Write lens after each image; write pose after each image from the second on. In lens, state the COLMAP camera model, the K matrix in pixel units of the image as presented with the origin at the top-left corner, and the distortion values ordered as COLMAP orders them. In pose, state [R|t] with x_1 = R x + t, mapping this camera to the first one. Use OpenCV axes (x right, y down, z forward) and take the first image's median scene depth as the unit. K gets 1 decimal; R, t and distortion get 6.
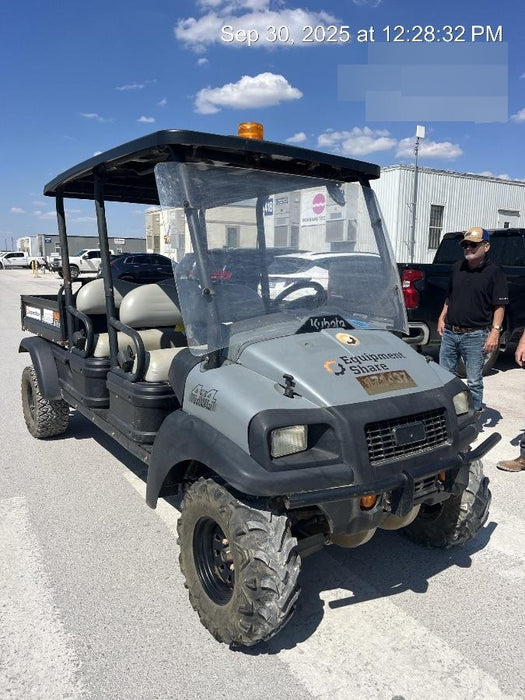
lens RADIAL K [[531.0, 0, 262.5], [0, 531.0, 350.0], [0, 0, 1]] dist [0.055258, -0.001913]
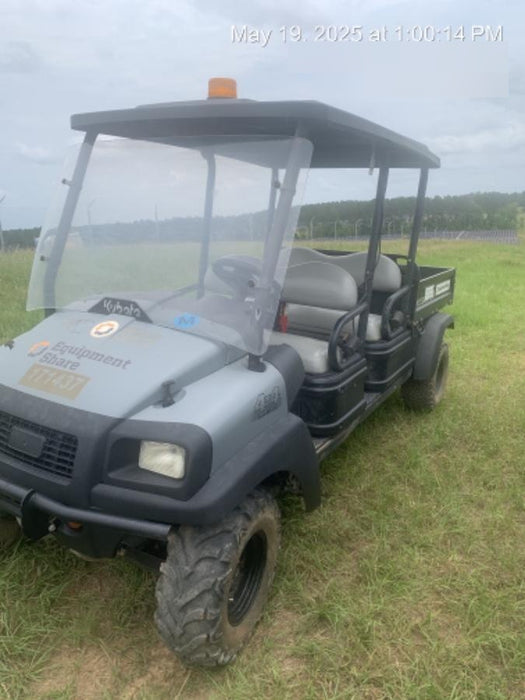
lens RADIAL K [[549.7, 0, 276.1], [0, 549.7, 348.2], [0, 0, 1]] dist [0.030490, -0.001211]
pose [[0.440614, 0.230526, -0.867593, 1.057515], [-0.181974, 0.969336, 0.165143, -0.186779], [0.879059, 0.085115, 0.469053, 0.821091]]
